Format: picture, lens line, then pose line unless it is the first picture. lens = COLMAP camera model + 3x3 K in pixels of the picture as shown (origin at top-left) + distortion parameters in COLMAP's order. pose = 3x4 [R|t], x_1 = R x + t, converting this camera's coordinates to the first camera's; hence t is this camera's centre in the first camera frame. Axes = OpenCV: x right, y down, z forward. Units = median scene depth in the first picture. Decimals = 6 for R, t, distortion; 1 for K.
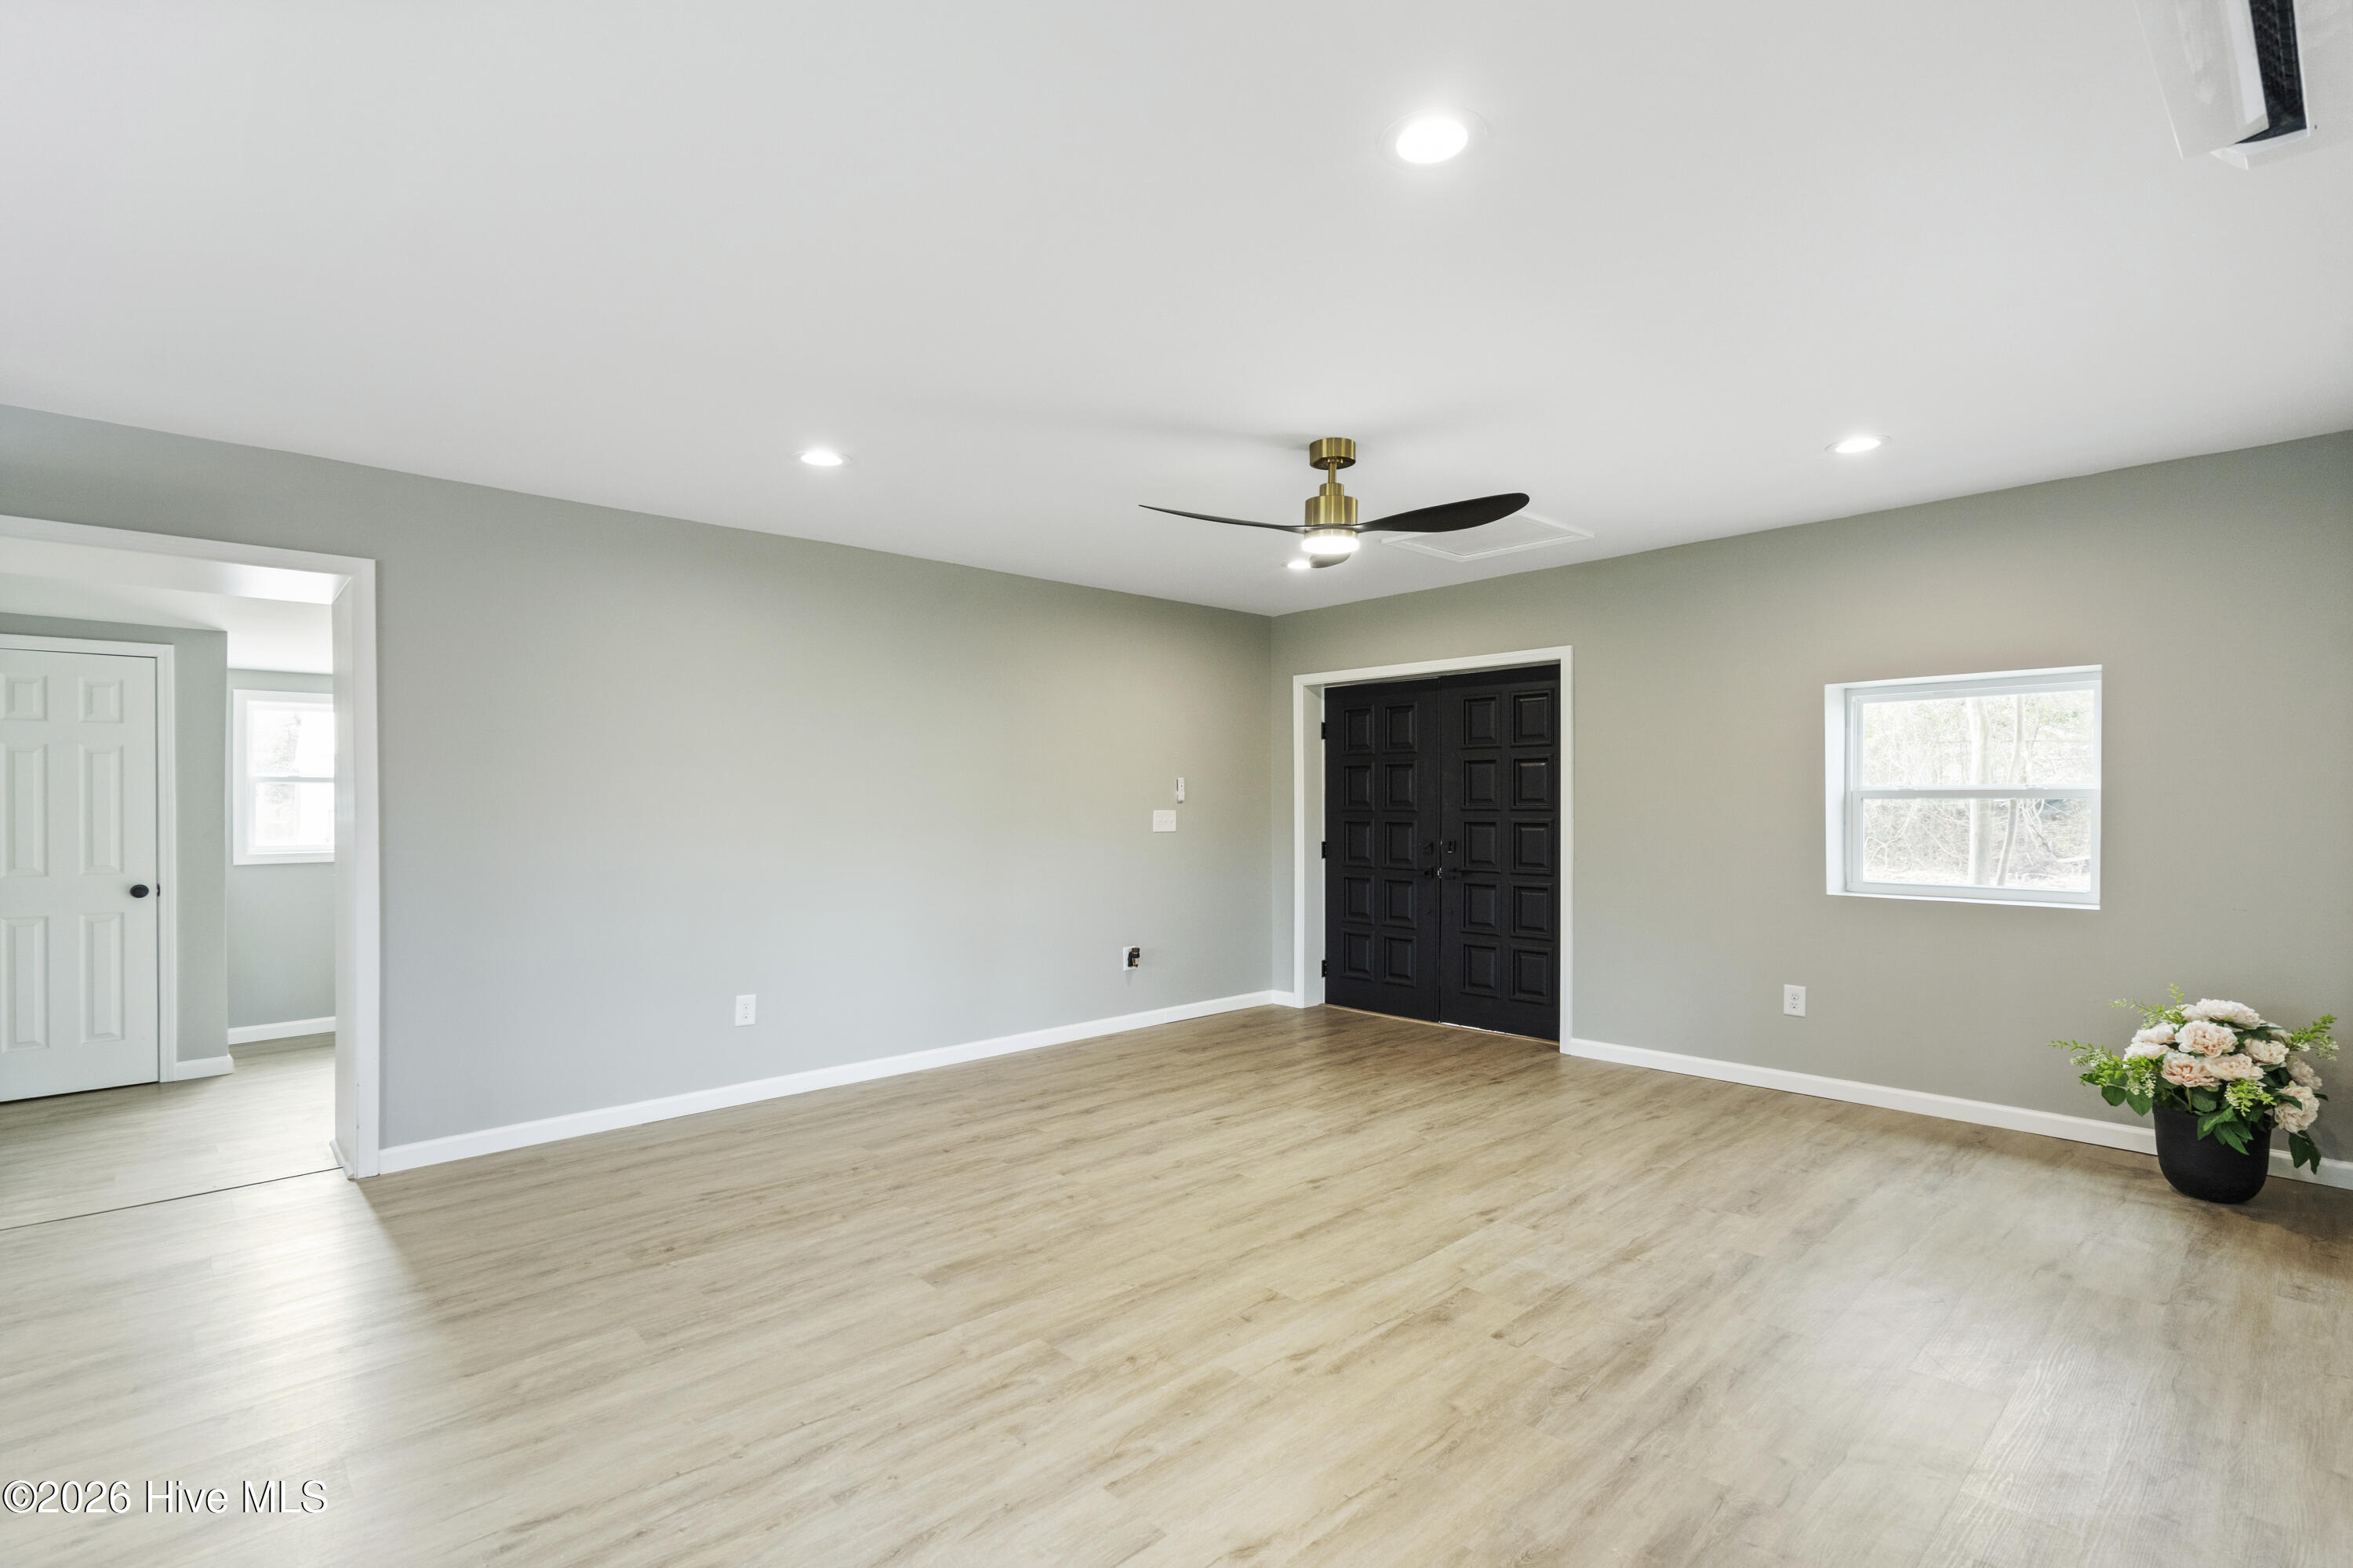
lens RADIAL K [[1083.8, 0, 1178.3], [0, 1083.8, 801.8], [0, 0, 1]] dist [-0.003853, 0.000393]
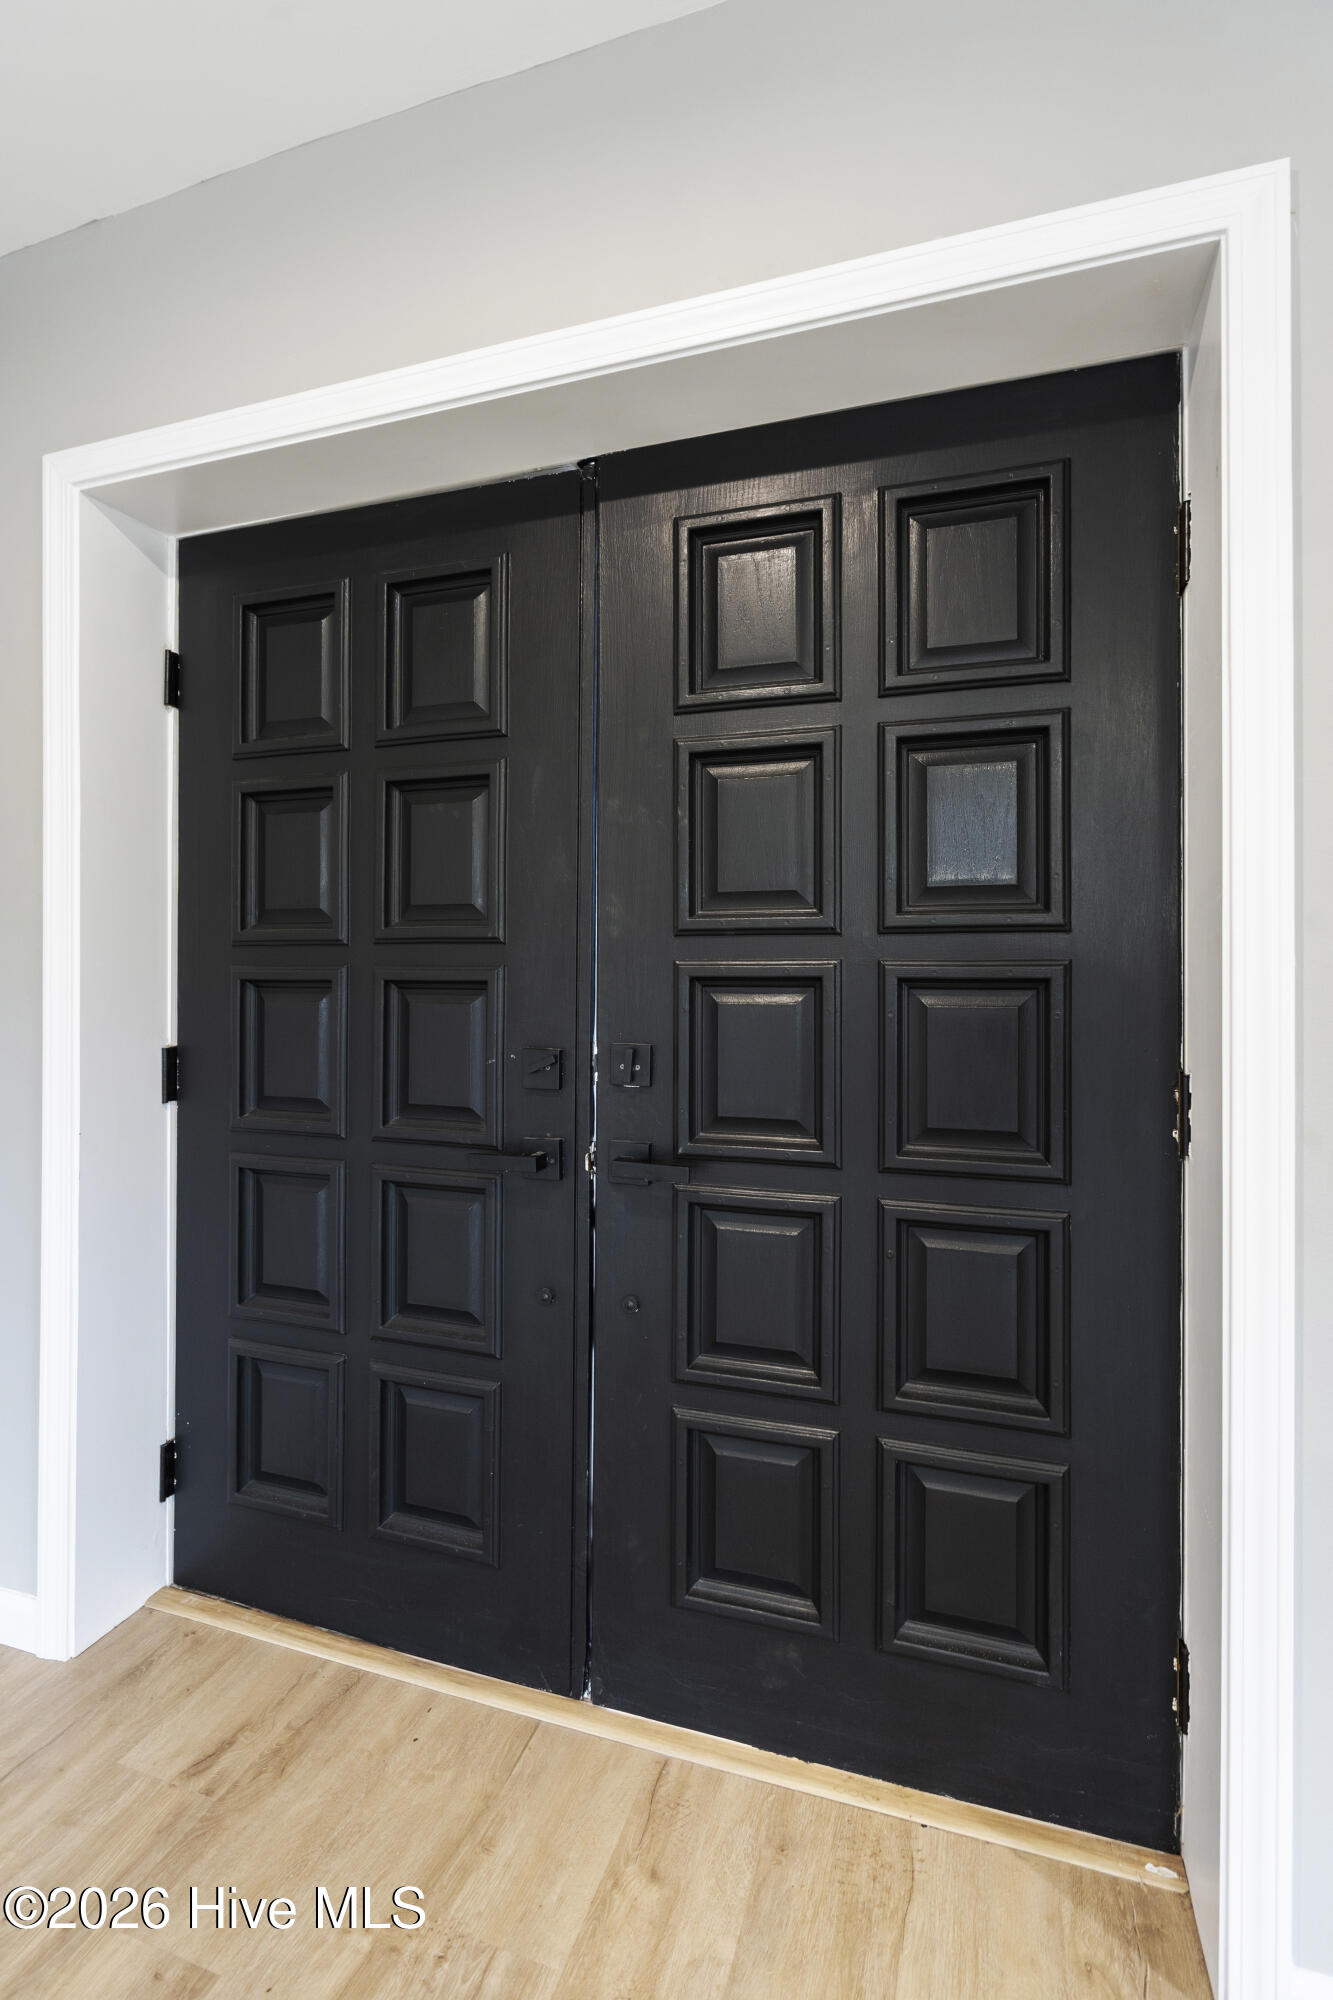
lens RADIAL K [[952.5, 0, 668.7], [0, 952.5, 964.9], [0, 0, 1]] dist [0.002411, 0.000228]
pose [[0.876165, 0.008721, 0.481932, 0.197449], [-0.005568, 0.999953, -0.007973, 0.024175], [-0.481978, 0.004302, 0.876173, 1.090078]]
